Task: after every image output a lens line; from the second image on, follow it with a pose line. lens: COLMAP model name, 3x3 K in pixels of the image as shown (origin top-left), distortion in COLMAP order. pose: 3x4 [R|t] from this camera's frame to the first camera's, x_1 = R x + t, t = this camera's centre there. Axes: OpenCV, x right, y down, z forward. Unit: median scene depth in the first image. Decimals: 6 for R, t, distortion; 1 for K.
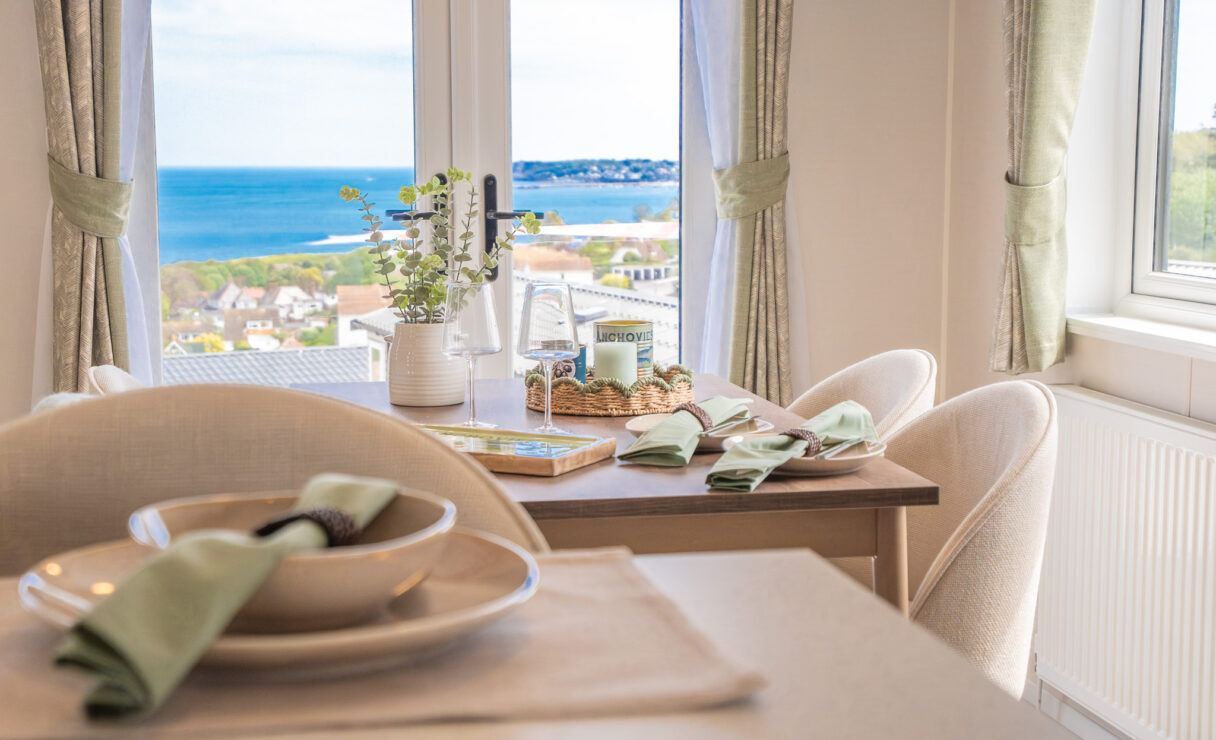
lens RADIAL K [[1763.6, 0, 608.0], [0, 1763.6, 370.0], [0, 0, 1]] dist [0.213315, -0.006210]
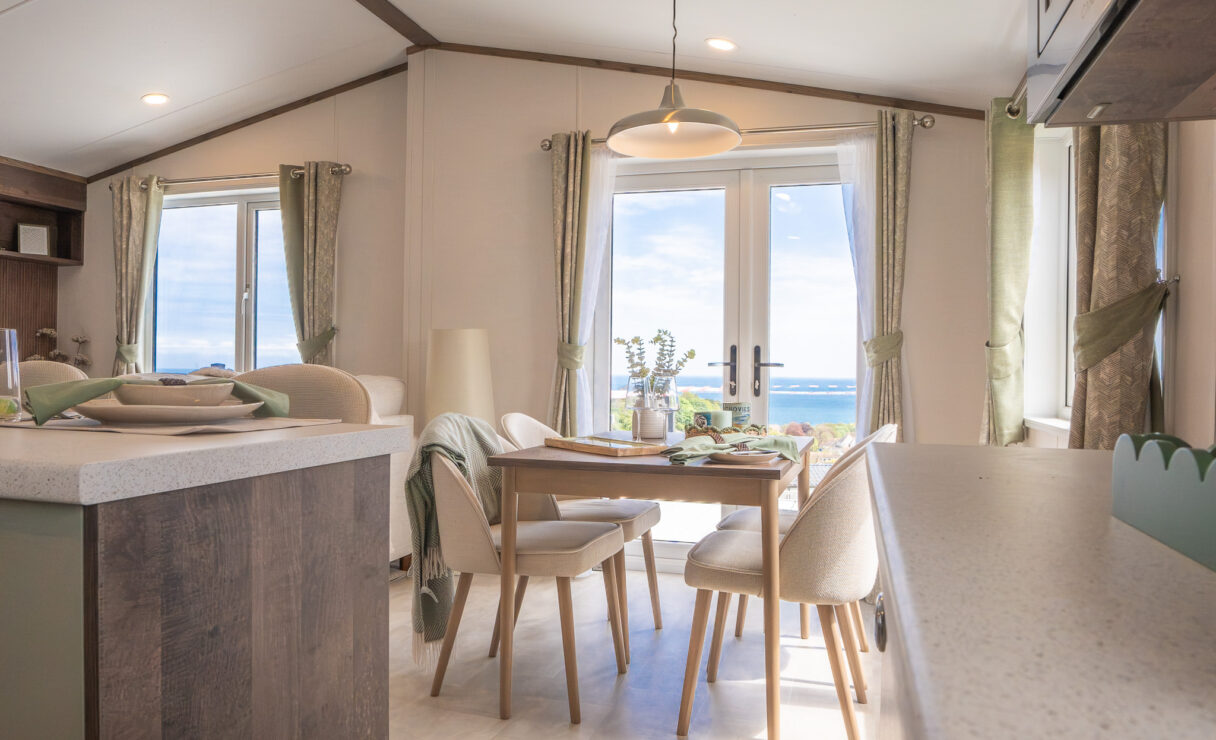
lens RADIAL K [[860.9, 0, 607.1], [0, 860.9, 378.1], [0, 0, 1]] dist [-0.076755, 0.053201]
pose [[0.887333, 0.015753, -0.460860, 0.246356], [-0.068117, 0.992930, -0.097211, 0.038430], [0.456071, 0.117652, 0.882132, 0.040410]]
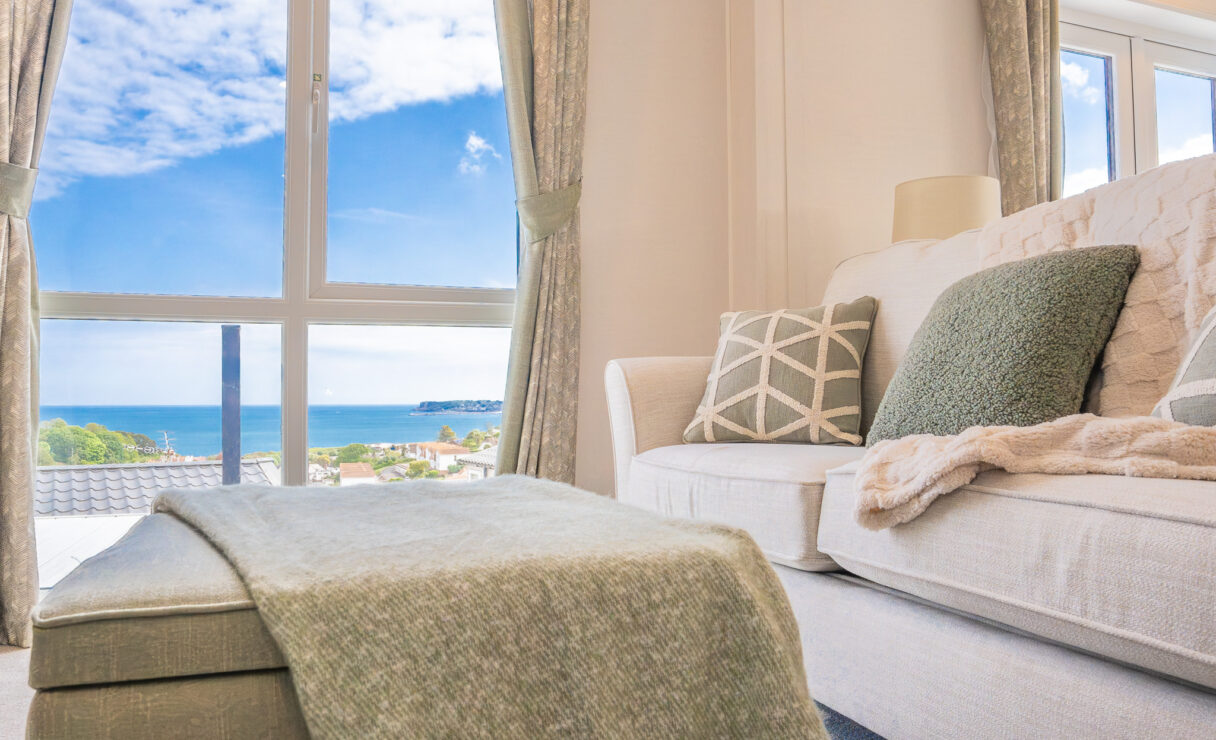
lens RADIAL K [[860.9, 0, 607.1], [0, 860.9, 378.1], [0, 0, 1]] dist [-0.076755, 0.053201]
pose [[0.985354, 0.001055, 0.170515, -0.713292], [0.023924, 0.989234, -0.144372, 0.107897], [-0.168832, 0.146337, 0.974721, 0.328081]]
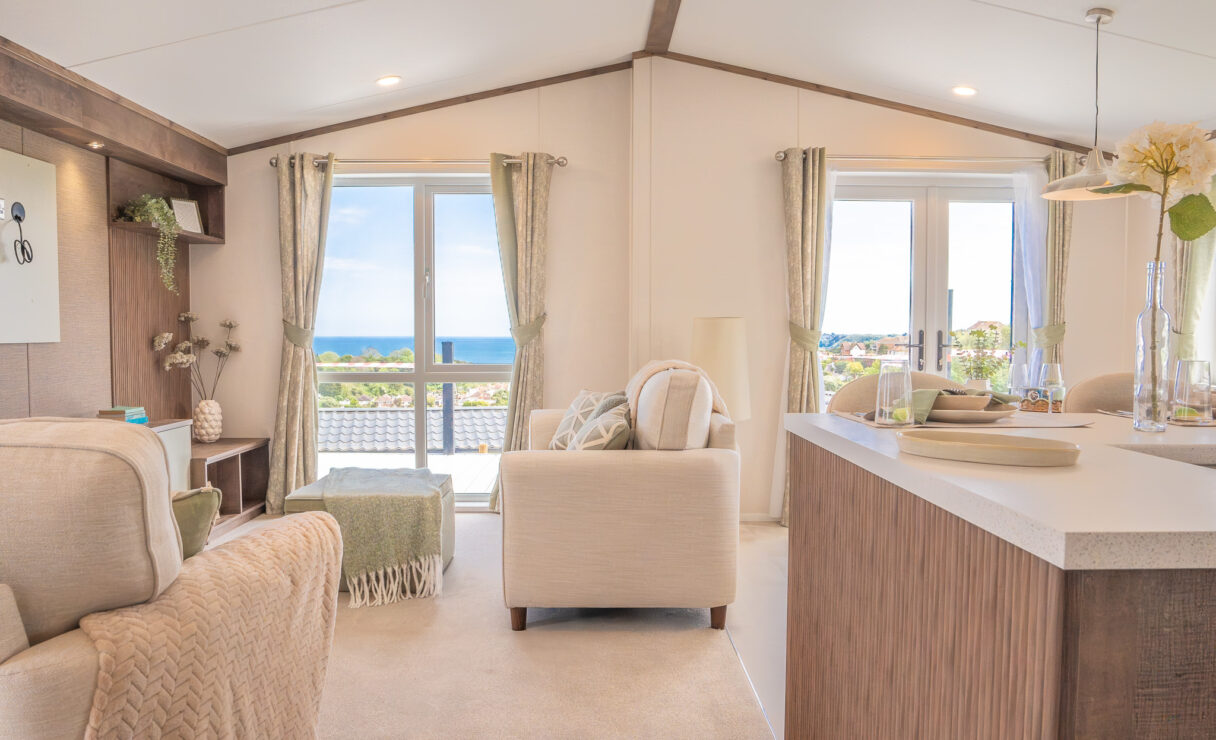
lens RADIAL K [[860.9, 0, 607.1], [0, 860.9, 378.1], [0, 0, 1]] dist [-0.076755, 0.053201]
pose [[0.984174, 0.013365, -0.176699, -0.321082], [-0.025293, 0.997537, -0.065425, 0.053377], [0.175389, 0.068859, 0.982088, -0.296026]]
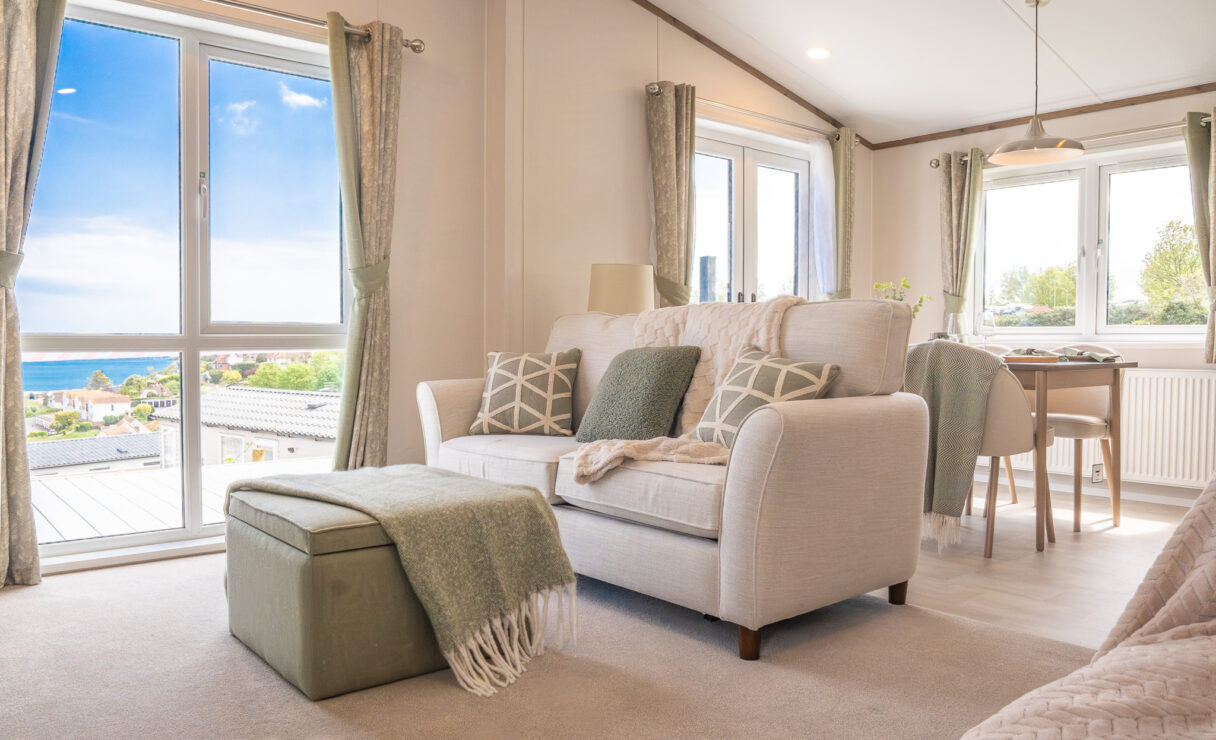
lens RADIAL K [[889.3, 0, 586.9], [0, 889.3, 373.6], [0, 0, 1]] dist [-0.052901, 0.000456]
pose [[0.877681, -0.013464, 0.479056, -0.891891], [0.053934, 0.996030, -0.070819, 0.083976], [-0.476201, 0.087994, 0.874923, 0.005233]]
